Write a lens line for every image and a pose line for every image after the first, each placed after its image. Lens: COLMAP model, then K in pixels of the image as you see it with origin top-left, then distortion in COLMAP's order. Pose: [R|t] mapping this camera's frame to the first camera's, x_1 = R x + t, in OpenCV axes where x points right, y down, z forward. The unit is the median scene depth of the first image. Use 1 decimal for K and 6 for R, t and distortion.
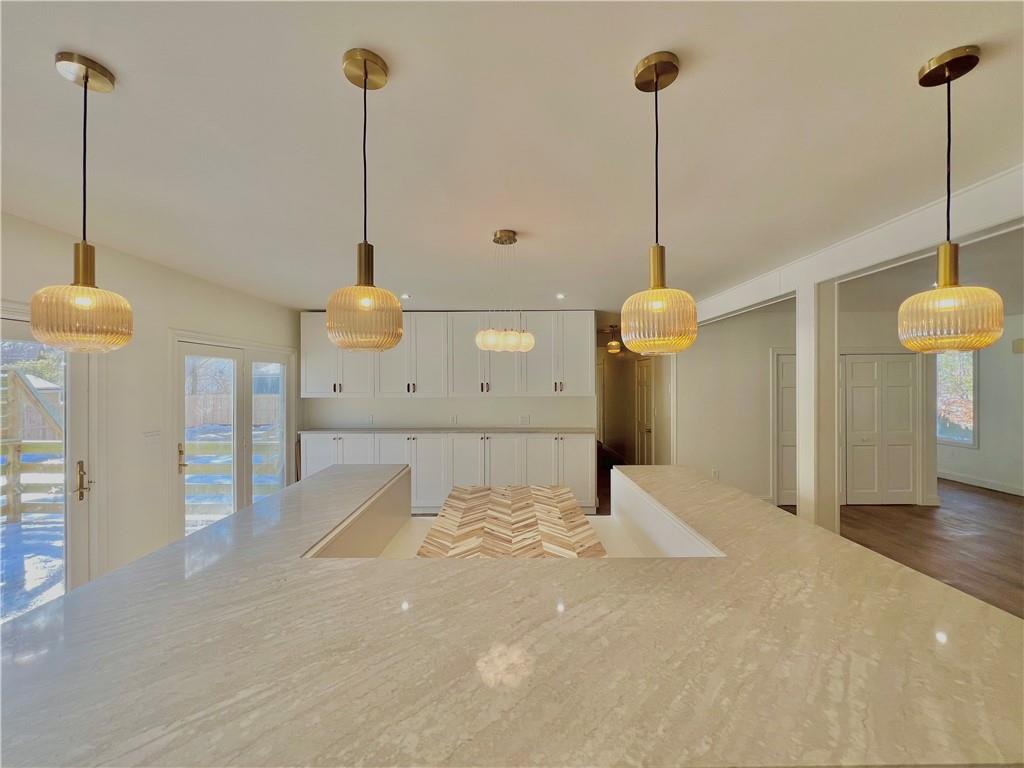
lens RADIAL K [[411.9, 0, 510.4], [0, 411.9, 381.4], [0, 0, 1]] dist [-0.001111, 0.000706]
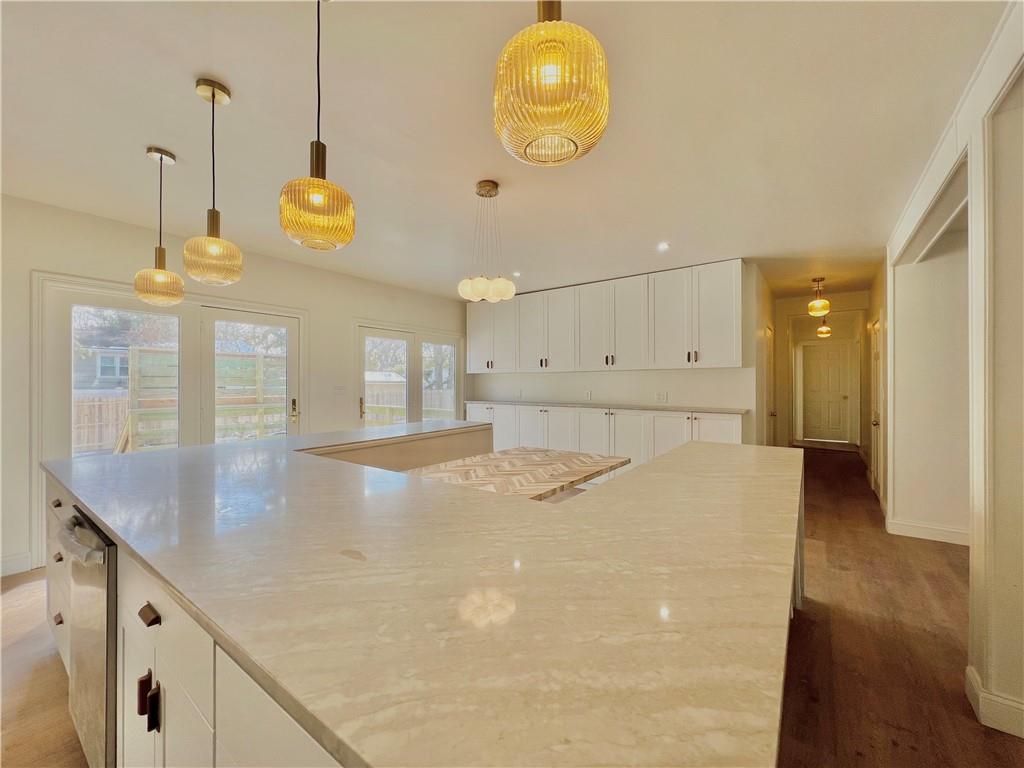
lens RADIAL K [[411.9, 0, 510.5], [0, 411.9, 384.2], [0, 0, 1]] dist [-0.001111, 0.000706]
pose [[0.799780, 0.003854, -0.600280, 0.402439], [-0.001947, 0.999991, 0.003826, 0.082513], [0.600290, -0.001891, 0.799781, 0.134749]]
